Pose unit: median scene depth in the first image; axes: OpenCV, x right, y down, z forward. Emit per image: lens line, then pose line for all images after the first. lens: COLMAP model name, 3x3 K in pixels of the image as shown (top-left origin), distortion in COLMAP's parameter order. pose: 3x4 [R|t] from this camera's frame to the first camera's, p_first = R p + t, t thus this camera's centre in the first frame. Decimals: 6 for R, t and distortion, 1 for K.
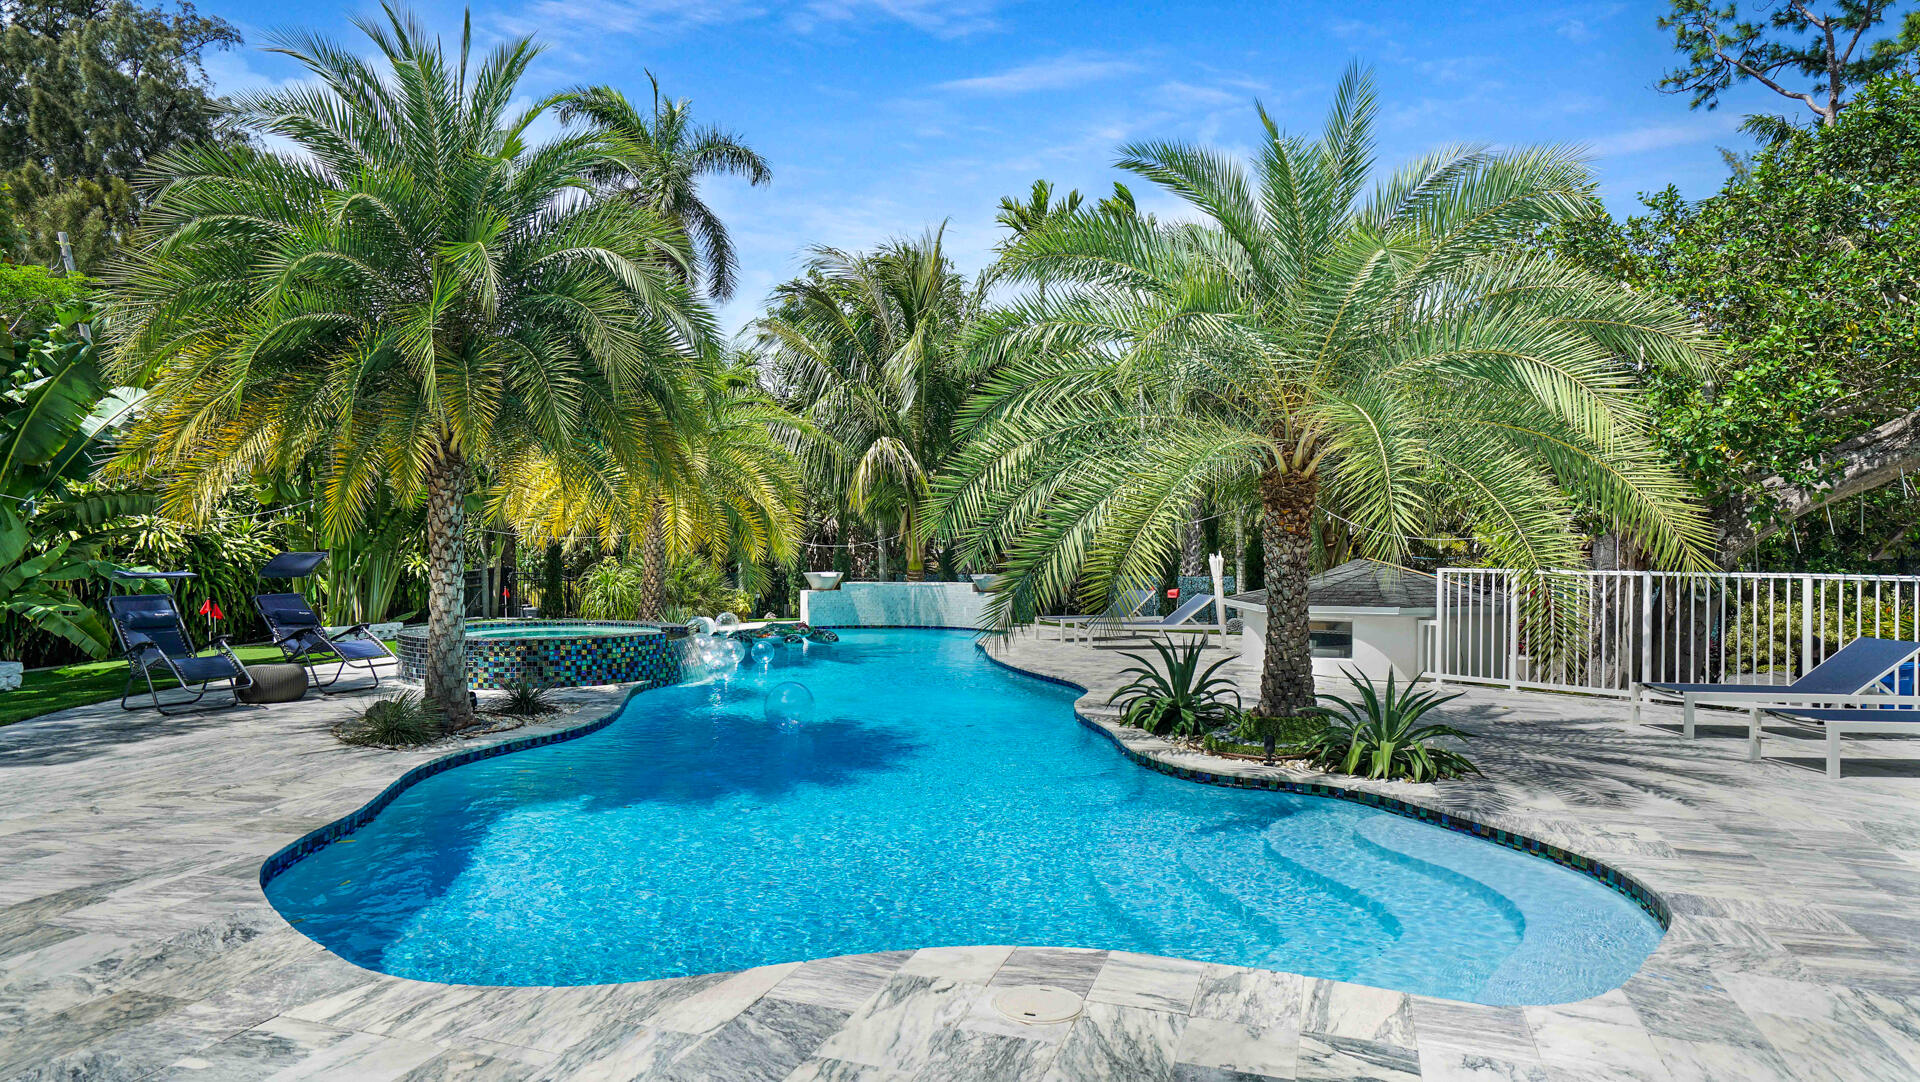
lens RADIAL K [[1122.7, 0, 952.7], [0, 1122.7, 594.8], [0, 0, 1]] dist [-0.035371, 0.036899]
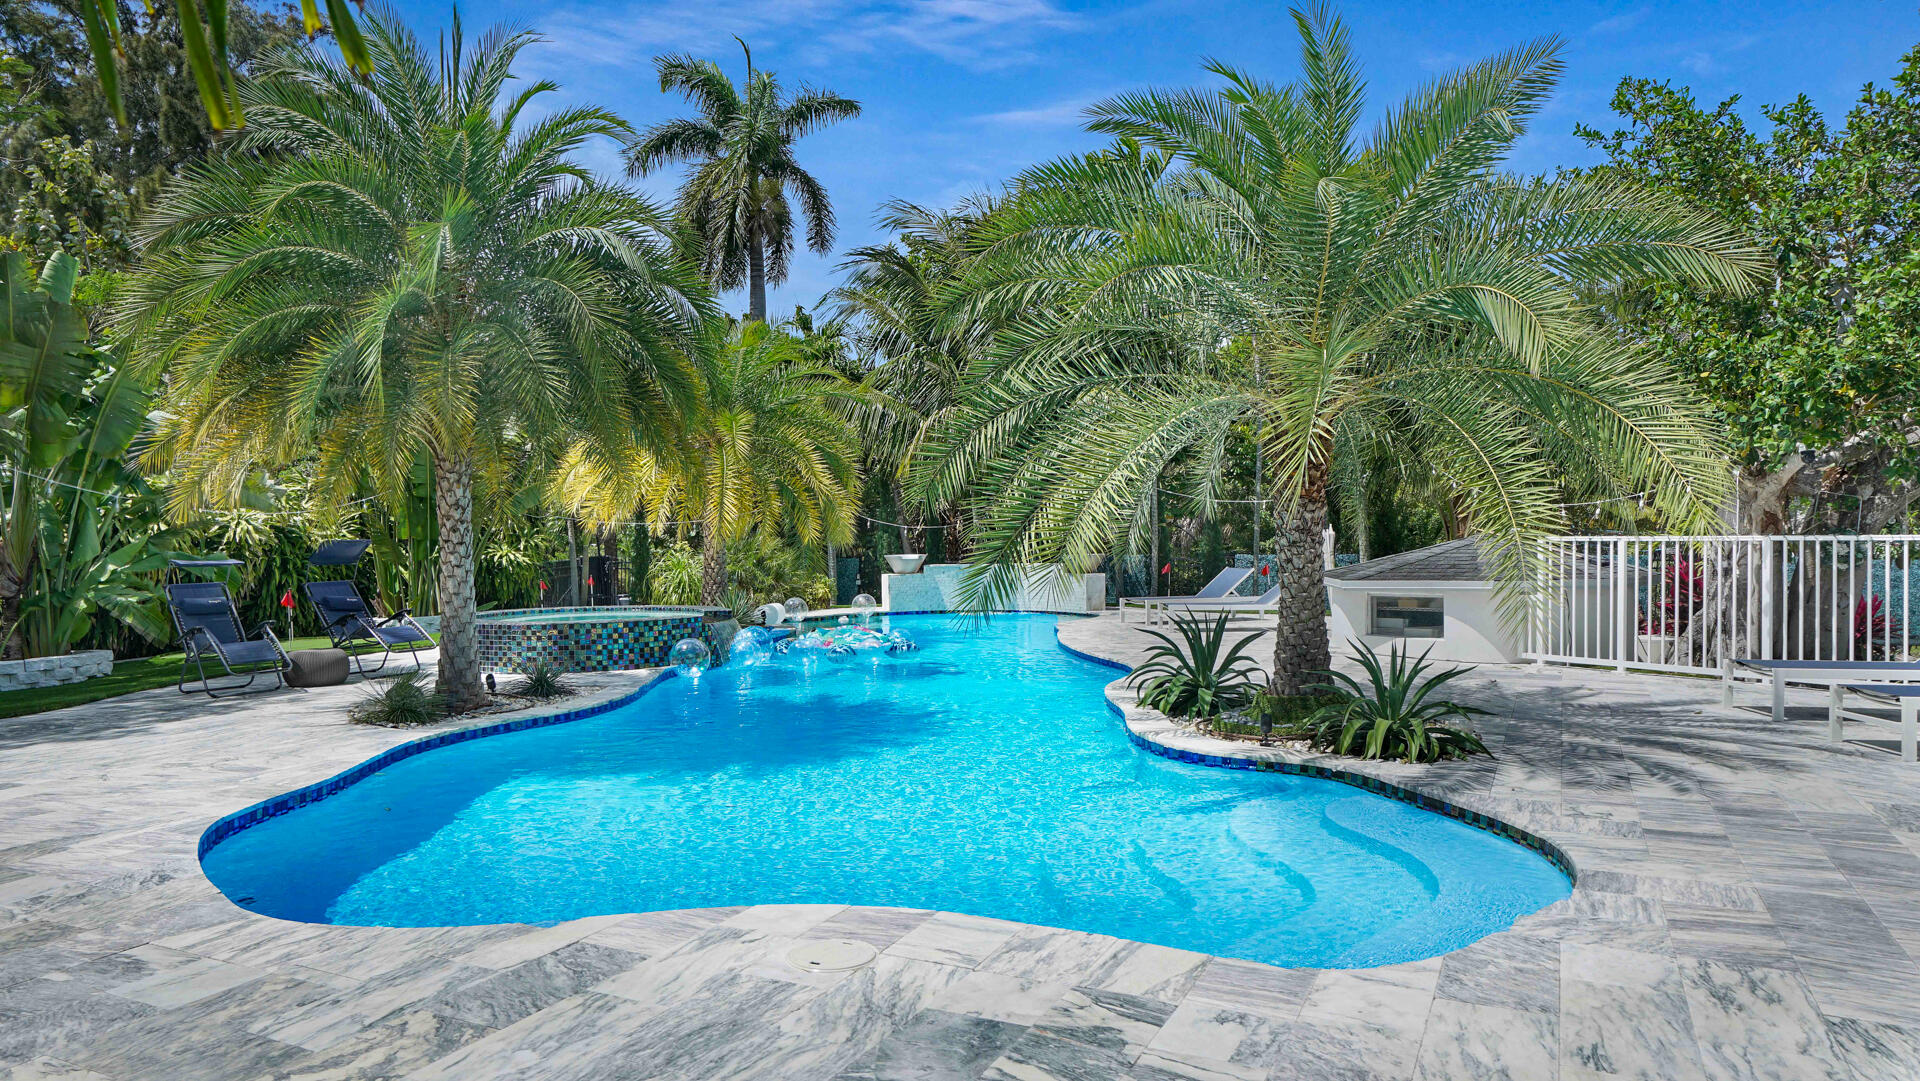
lens RADIAL K [[1217.0, 0, 951.2], [0, 1217.0, 604.0], [0, 0, 1]] dist [-0.049519, 0.034084]
pose [[0.992496, -0.010295, -0.121842, 0.130439], [0.012474, 0.999775, 0.017129, 0.011972], [0.121638, -0.018520, 0.992402, -0.029919]]
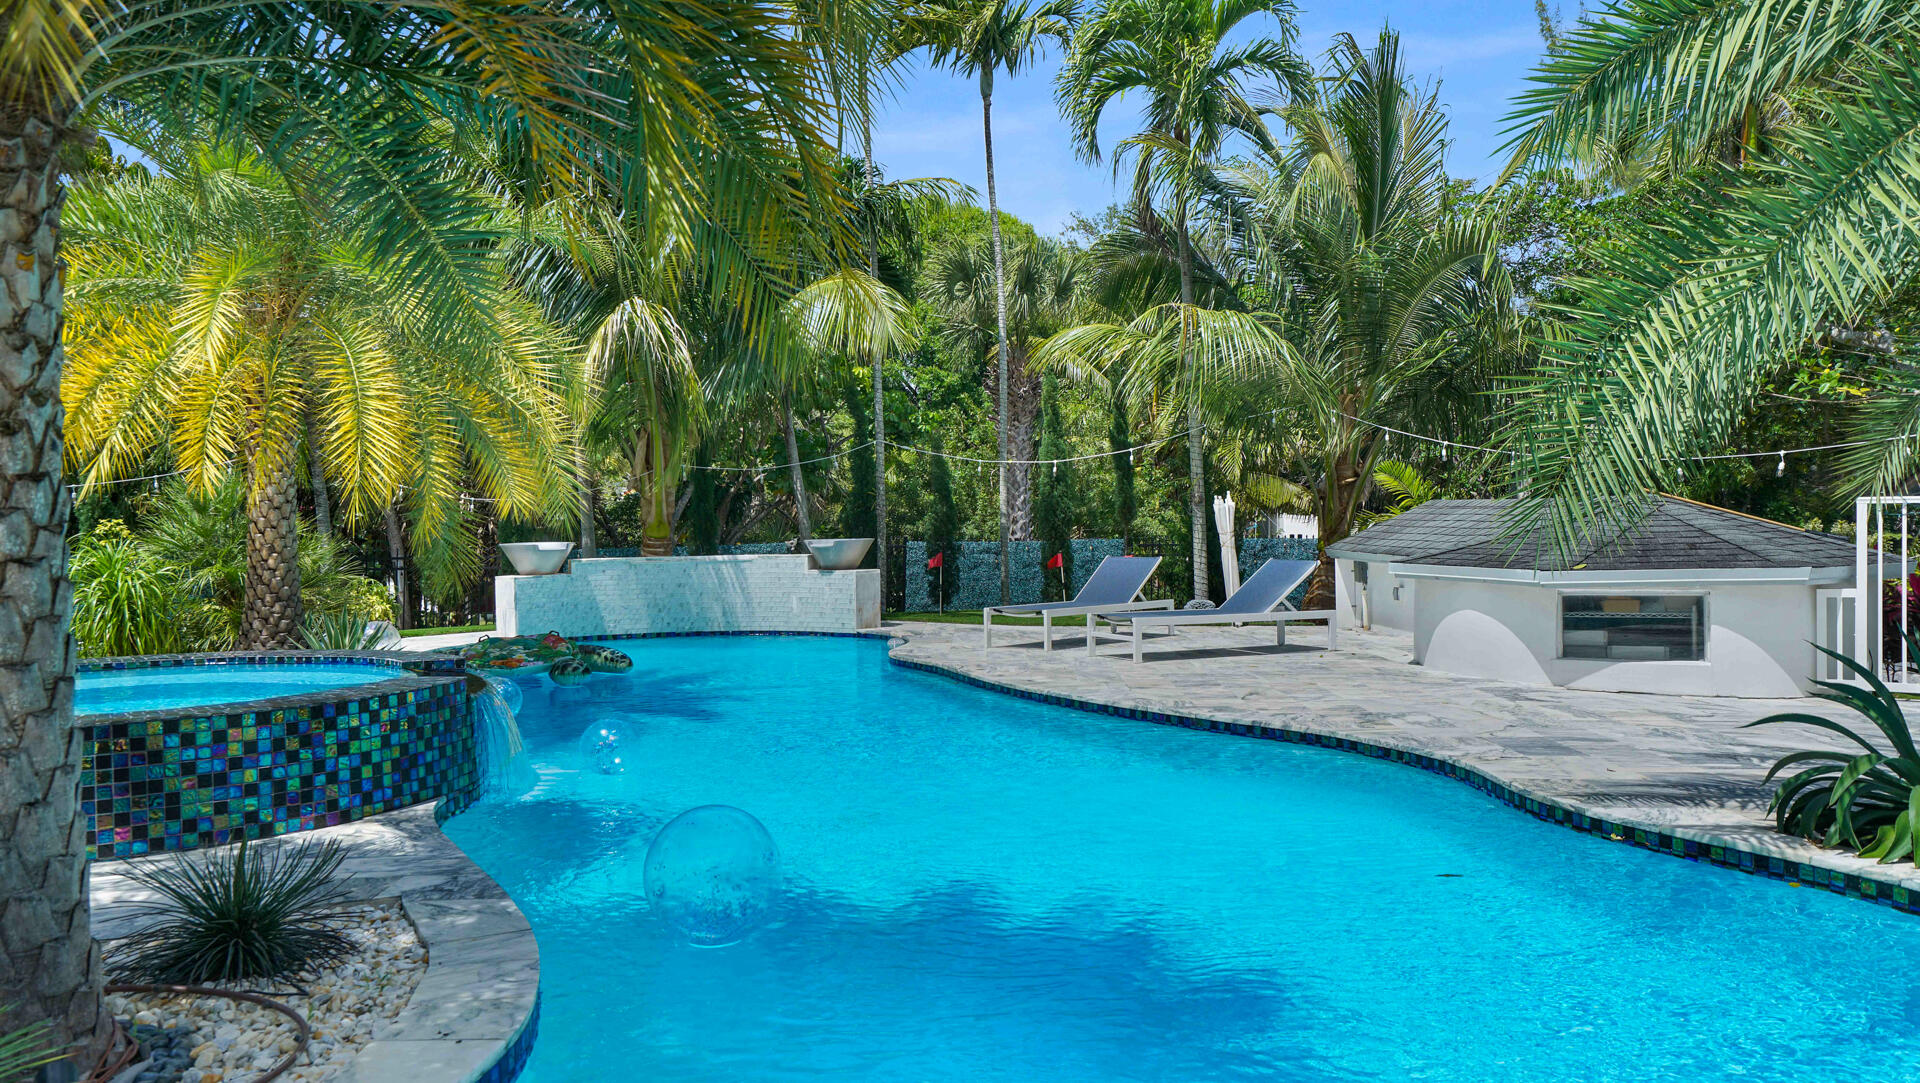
lens RADIAL K [[1578.7, 0, 1049.1], [0, 1578.7, 542.1], [0, 0, 1]] dist [0.056044, 0.002269]
pose [[0.943168, -0.023339, 0.331496, -0.369979], [0.030331, 0.999413, -0.015933, -0.000829], [-0.330929, 0.025082, 0.943322, 0.554726]]
